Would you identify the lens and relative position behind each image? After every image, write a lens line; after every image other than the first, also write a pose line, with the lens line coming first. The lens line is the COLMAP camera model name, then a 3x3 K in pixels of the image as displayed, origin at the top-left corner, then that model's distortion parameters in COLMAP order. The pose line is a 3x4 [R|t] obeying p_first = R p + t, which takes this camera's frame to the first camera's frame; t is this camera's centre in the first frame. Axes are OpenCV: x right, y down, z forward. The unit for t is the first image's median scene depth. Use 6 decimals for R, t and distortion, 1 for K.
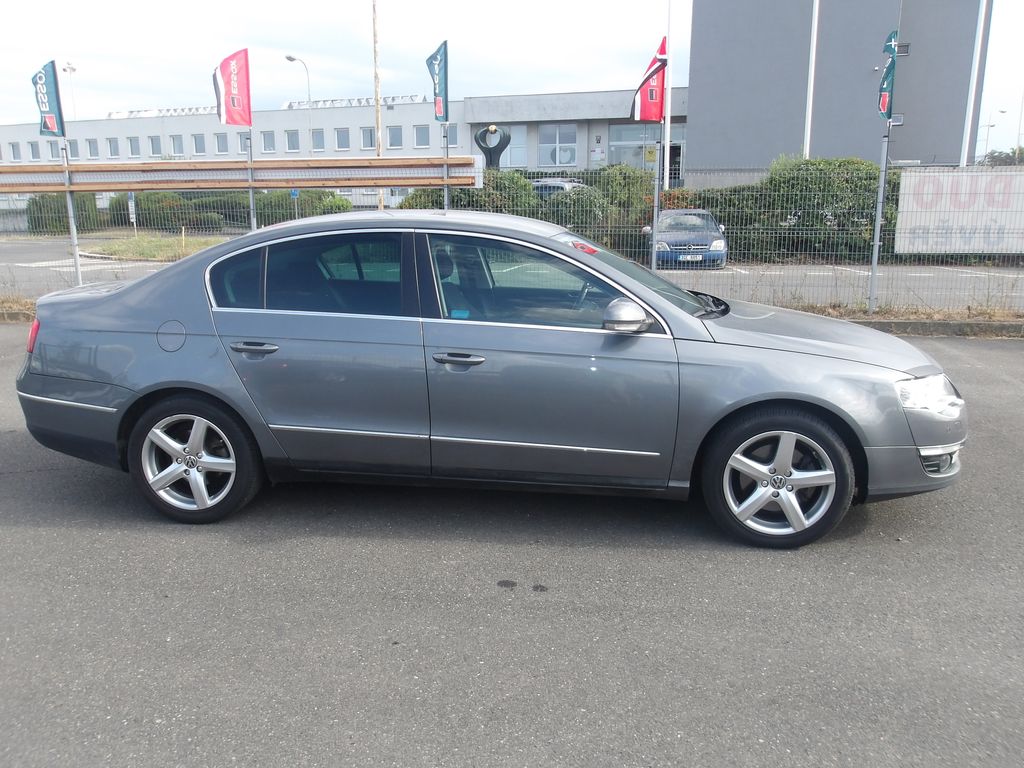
lens RADIAL K [[858.4, 0, 499.2], [0, 858.4, 382.0], [0, 0, 1]] dist [0.011984, -0.004169]
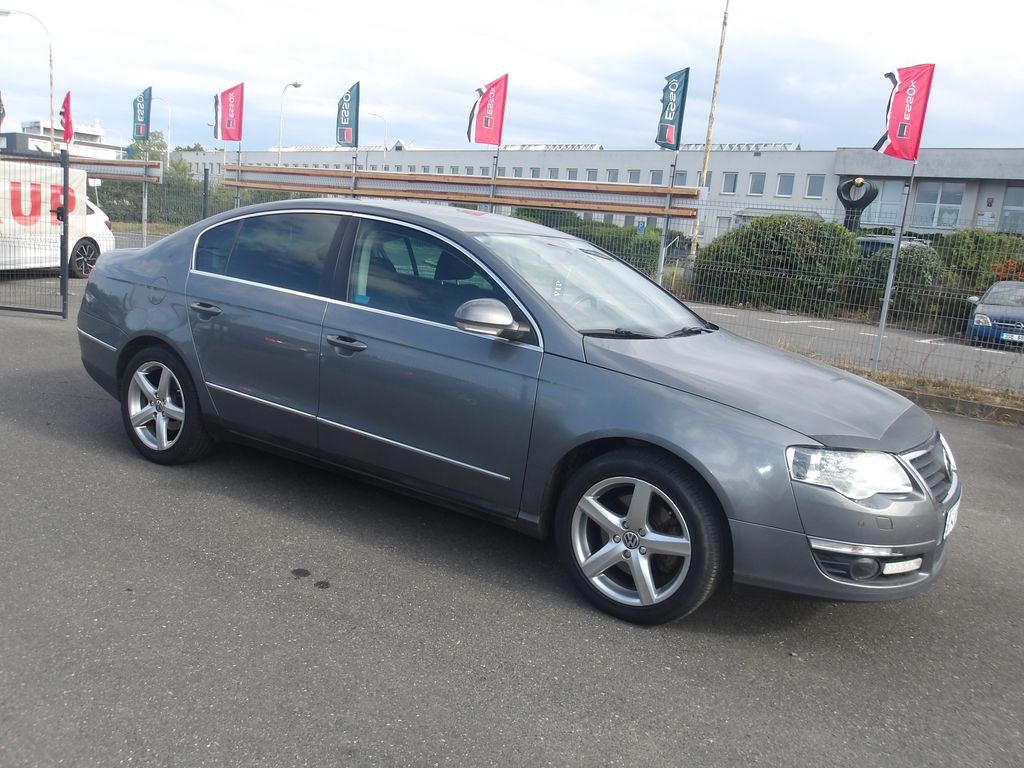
lens RADIAL K [[858.4, 0, 499.2], [0, 858.4, 382.0], [0, 0, 1]] dist [0.011984, -0.004169]
pose [[0.907836, 0.161313, -0.387054, 0.450337], [-0.179935, 0.983604, -0.012099, -0.001210], [0.378757, 0.080629, 0.921977, 0.153444]]
